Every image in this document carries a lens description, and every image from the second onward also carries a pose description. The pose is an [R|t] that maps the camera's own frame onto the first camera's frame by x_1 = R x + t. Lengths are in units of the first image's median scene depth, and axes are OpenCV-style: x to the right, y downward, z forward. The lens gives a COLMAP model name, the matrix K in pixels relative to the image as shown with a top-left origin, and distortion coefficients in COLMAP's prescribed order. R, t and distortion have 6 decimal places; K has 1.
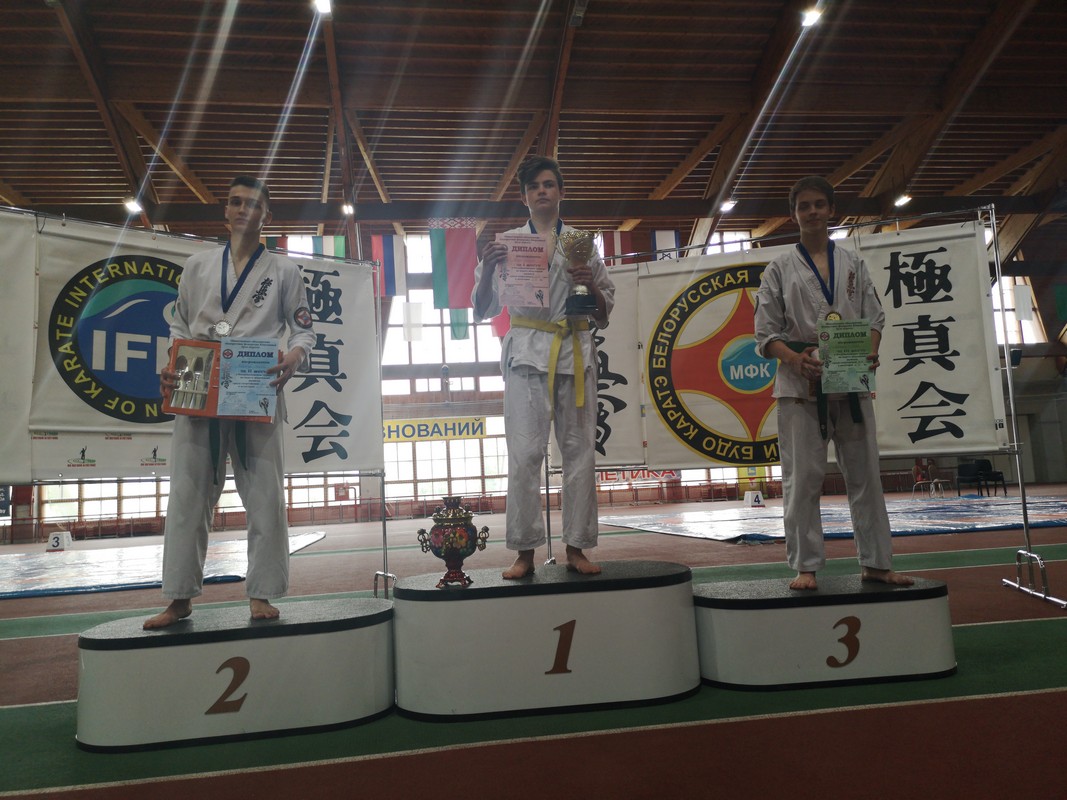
lens RADIAL K [[811.8, 0, 540.9], [0, 811.8, 390.8], [0, 0, 1]] dist [0.066121, -0.064507]
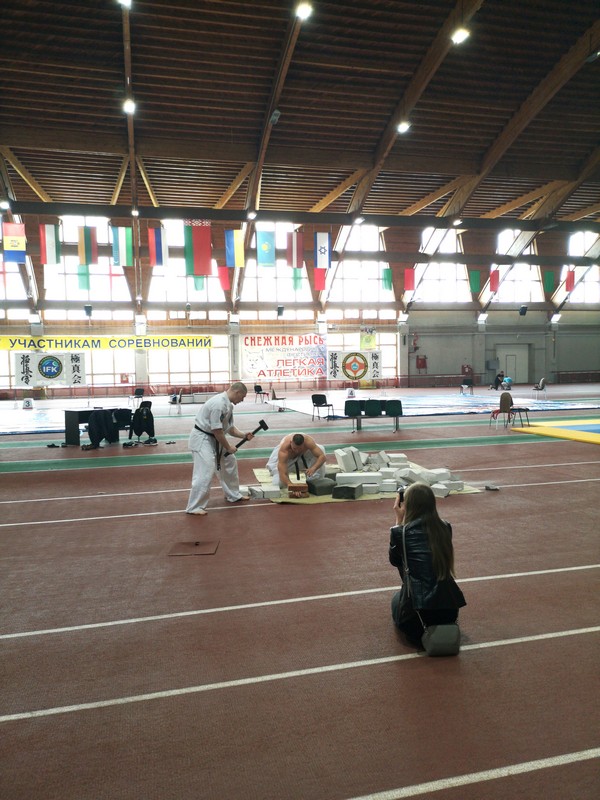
lens RADIAL K [[607.2, 0, 305.2], [0, 607.2, 398.0], [0, 0, 1]] dist [0.057823, -0.036521]
pose [[0.993676, 0.026802, 0.109039, -0.012458], [-0.043646, 0.986925, 0.155158, -0.044904], [-0.103455, -0.158936, 0.981854, -0.269025]]
